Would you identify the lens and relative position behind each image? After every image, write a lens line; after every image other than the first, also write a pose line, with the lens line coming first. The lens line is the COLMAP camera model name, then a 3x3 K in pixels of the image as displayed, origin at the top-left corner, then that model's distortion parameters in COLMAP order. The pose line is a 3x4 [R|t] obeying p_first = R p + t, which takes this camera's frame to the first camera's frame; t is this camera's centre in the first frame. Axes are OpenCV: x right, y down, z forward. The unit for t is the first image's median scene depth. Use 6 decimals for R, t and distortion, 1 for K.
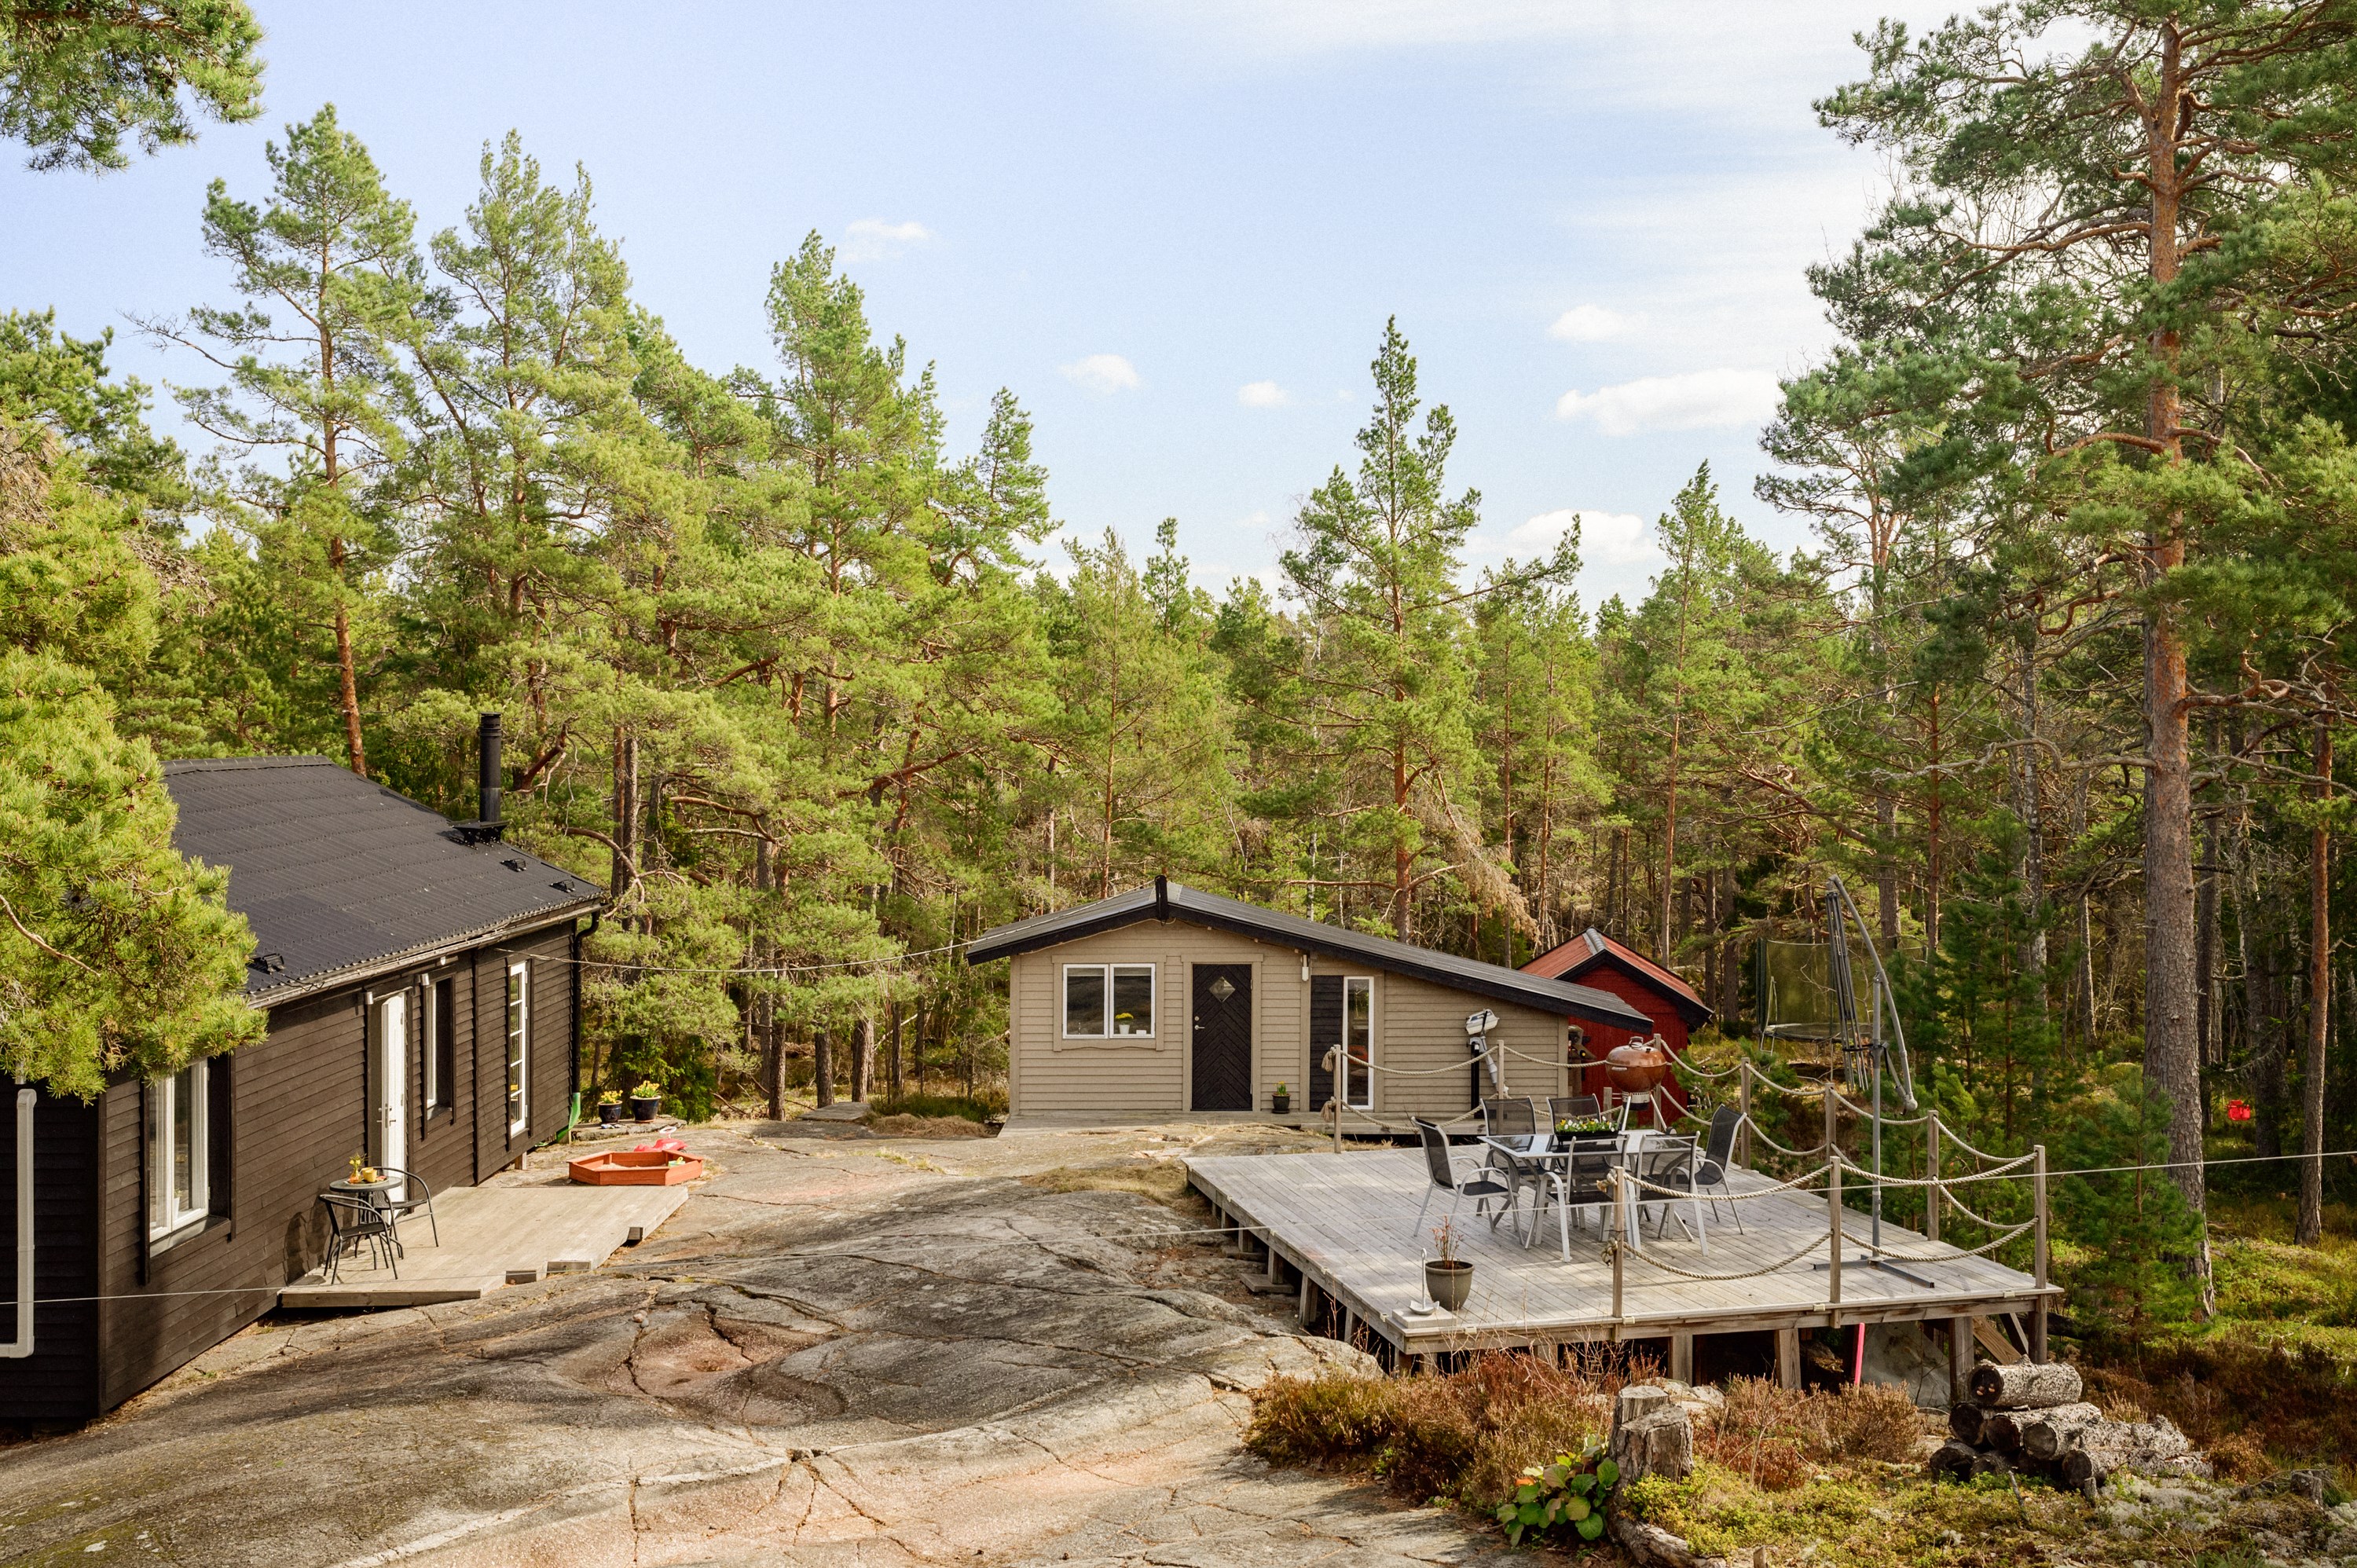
lens RADIAL K [[2411.3, 0, 1178.5], [0, 2411.3, 784.0], [0, 0, 1]] dist [0.072135, 0.010771]
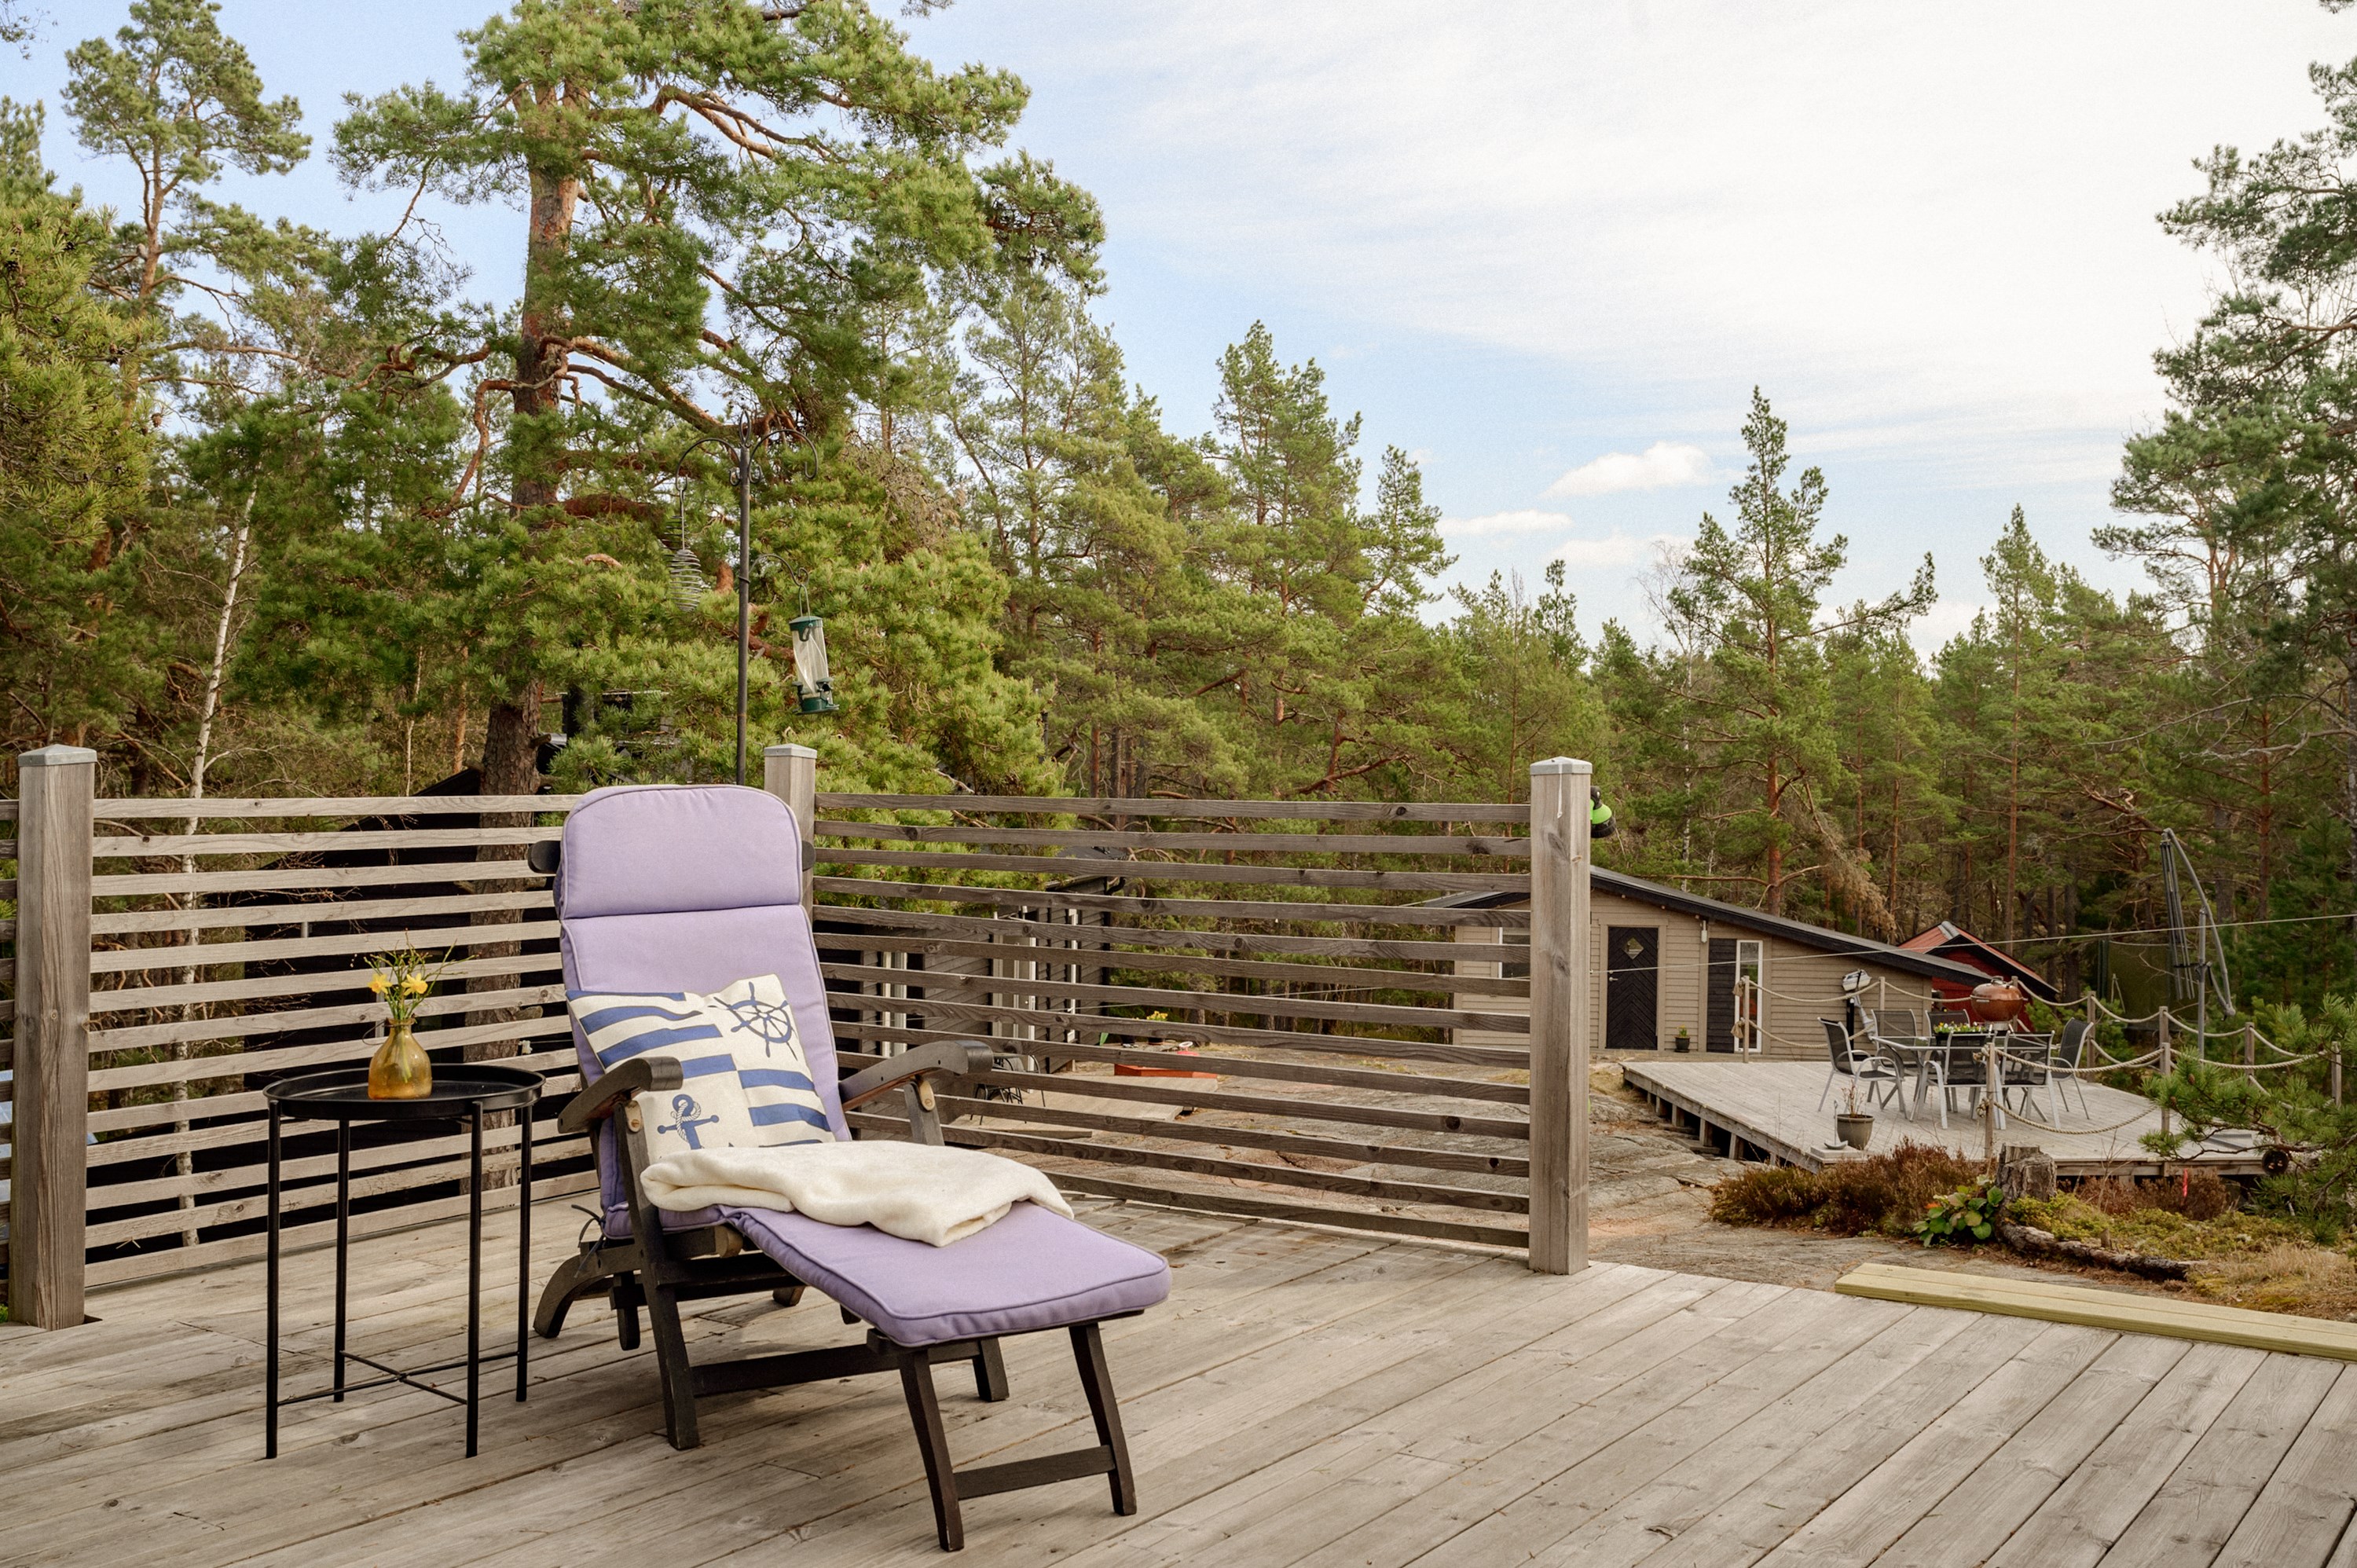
lens RADIAL K [[2348.1, 0, 1178.5], [0, 2348.1, 784.0], [0, 0, 1]] dist [0.001471, 0.102142]
pose [[0.990565, 0.015531, -0.136159, -0.053689], [-0.018211, 0.999664, -0.018456, 0.033126], [0.135827, 0.020762, 0.990515, -0.209204]]
